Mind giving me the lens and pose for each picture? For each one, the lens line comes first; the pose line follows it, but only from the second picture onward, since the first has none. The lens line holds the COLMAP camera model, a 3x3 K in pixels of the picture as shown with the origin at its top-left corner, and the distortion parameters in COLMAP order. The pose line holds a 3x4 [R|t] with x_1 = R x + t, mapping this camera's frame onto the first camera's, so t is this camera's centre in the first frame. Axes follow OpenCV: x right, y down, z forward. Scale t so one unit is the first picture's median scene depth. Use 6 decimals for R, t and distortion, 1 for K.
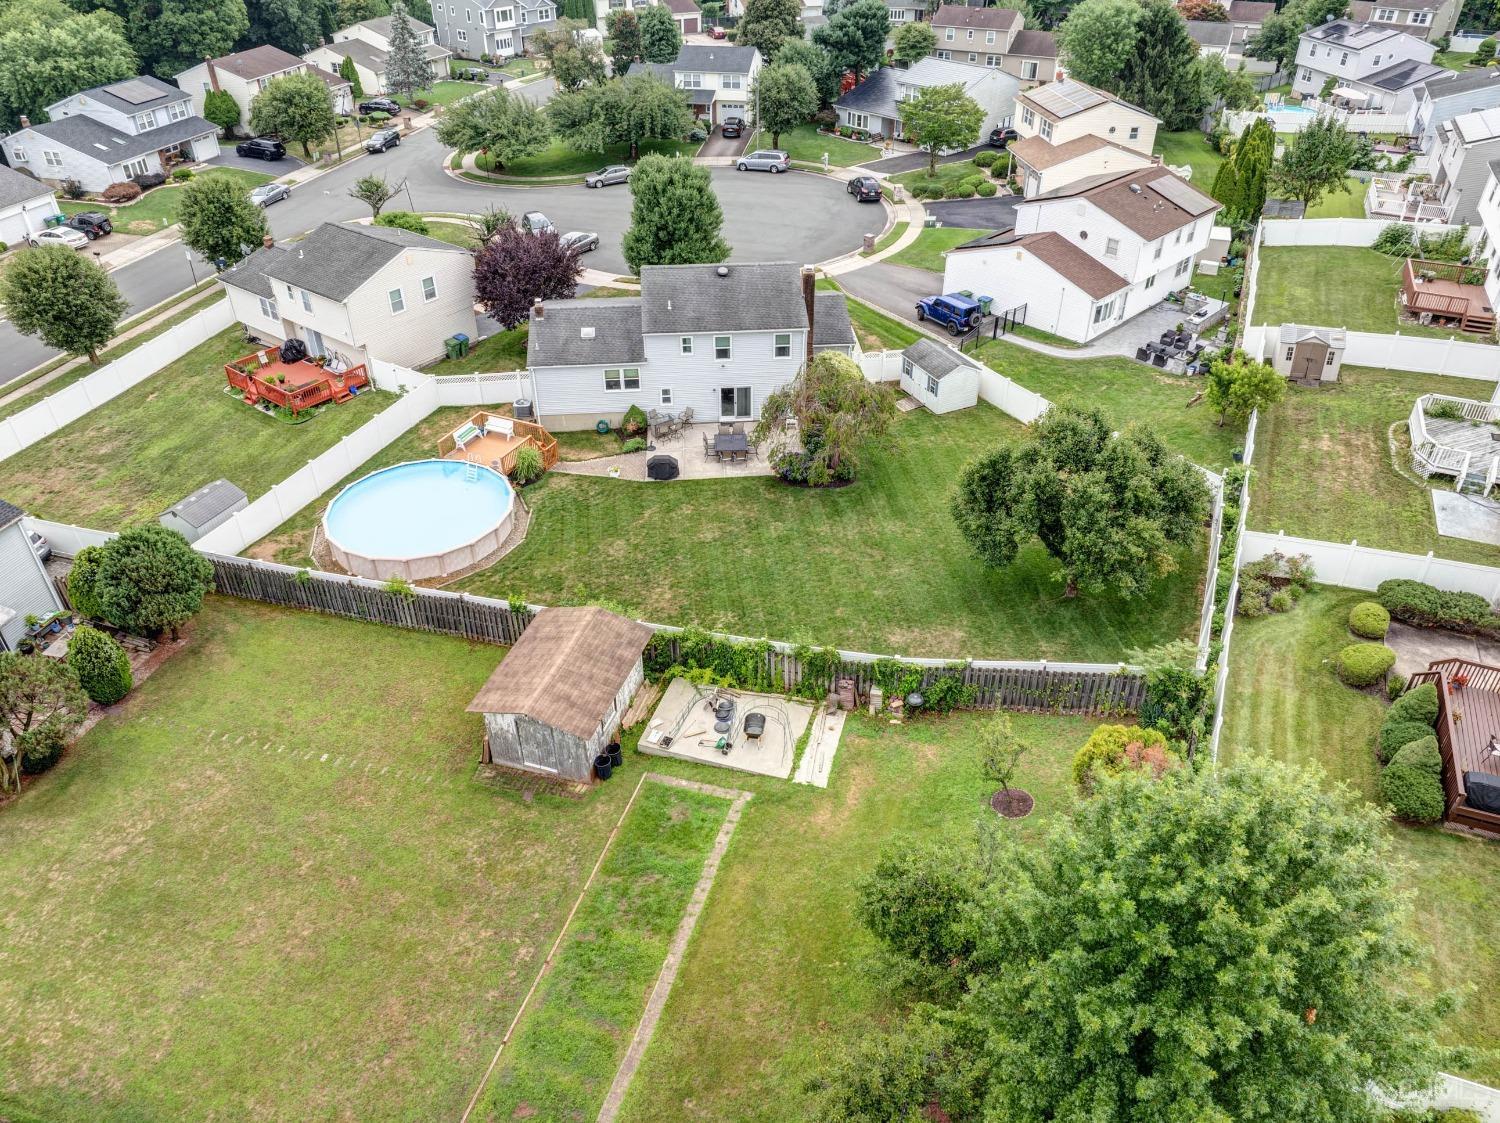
lens RADIAL K [[1047.3, 0, 753.8], [0, 1047.3, 567.2], [0, 0, 1]] dist [-0.049764, 0.025385]
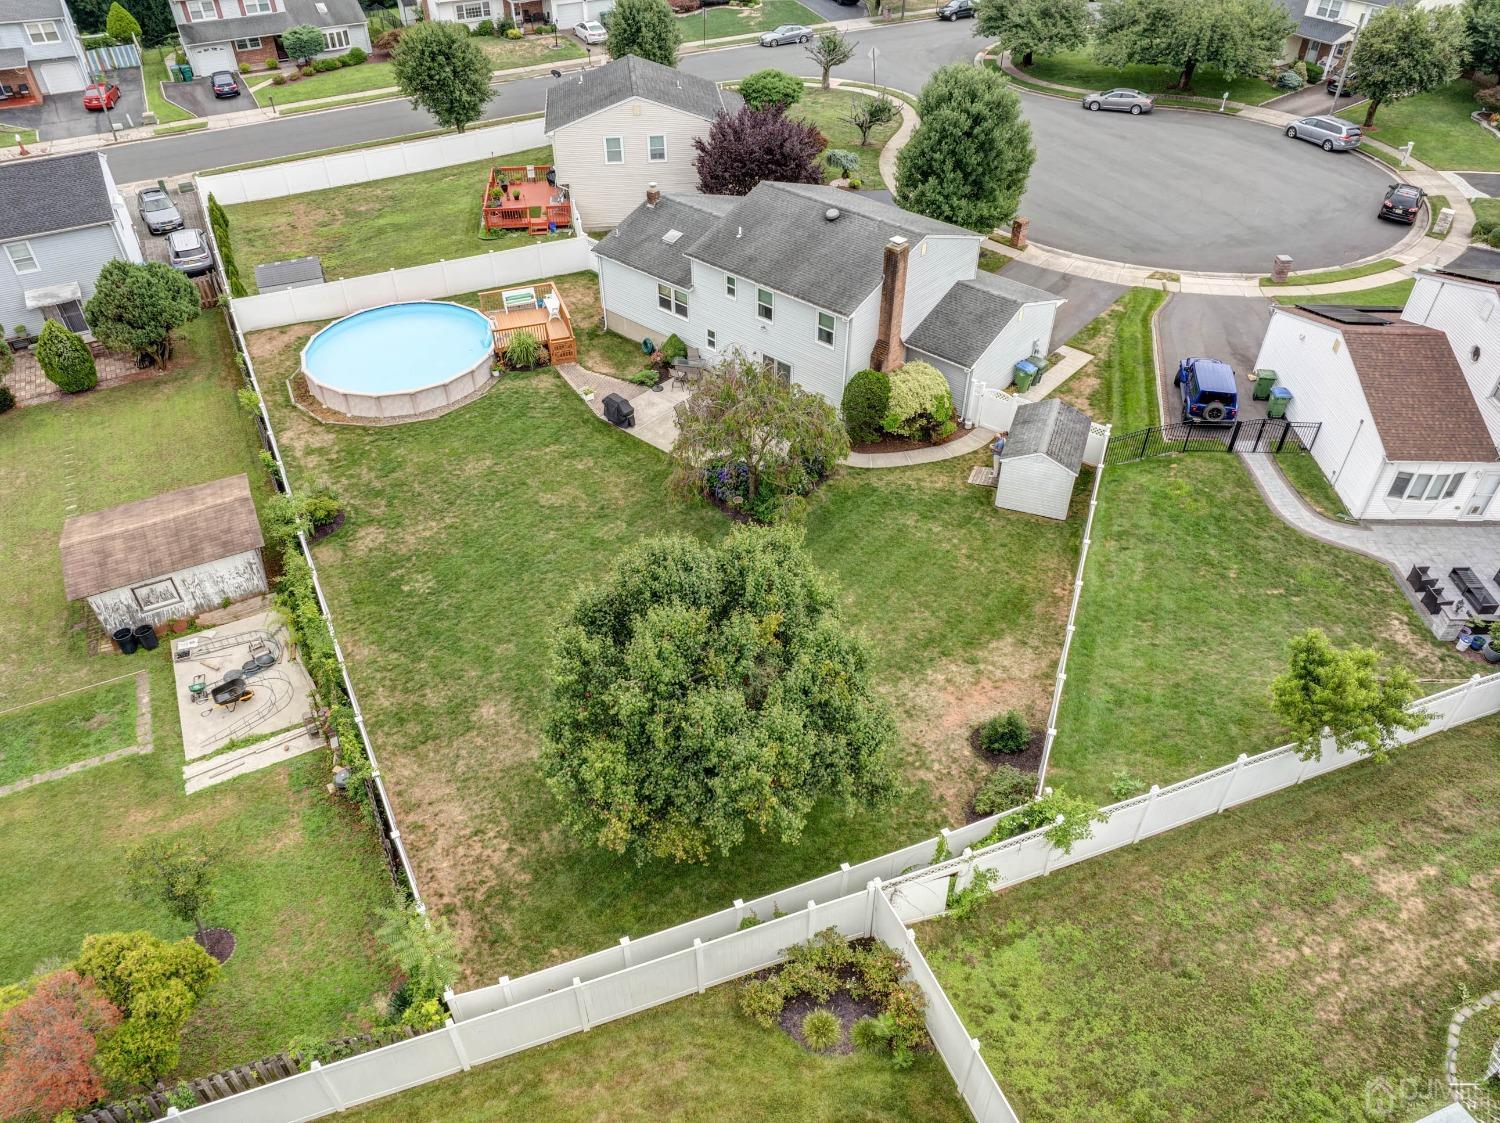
lens RADIAL K [[1047.3, 0, 755.1], [0, 1047.3, 565.4], [0, 0, 1]] dist [-0.049764, 0.025385]
pose [[0.696870, 0.469253, -0.542377, 0.469535], [-0.420688, 0.879931, 0.220779, -0.202893], [0.580856, 0.074317, 0.810607, 0.367996]]
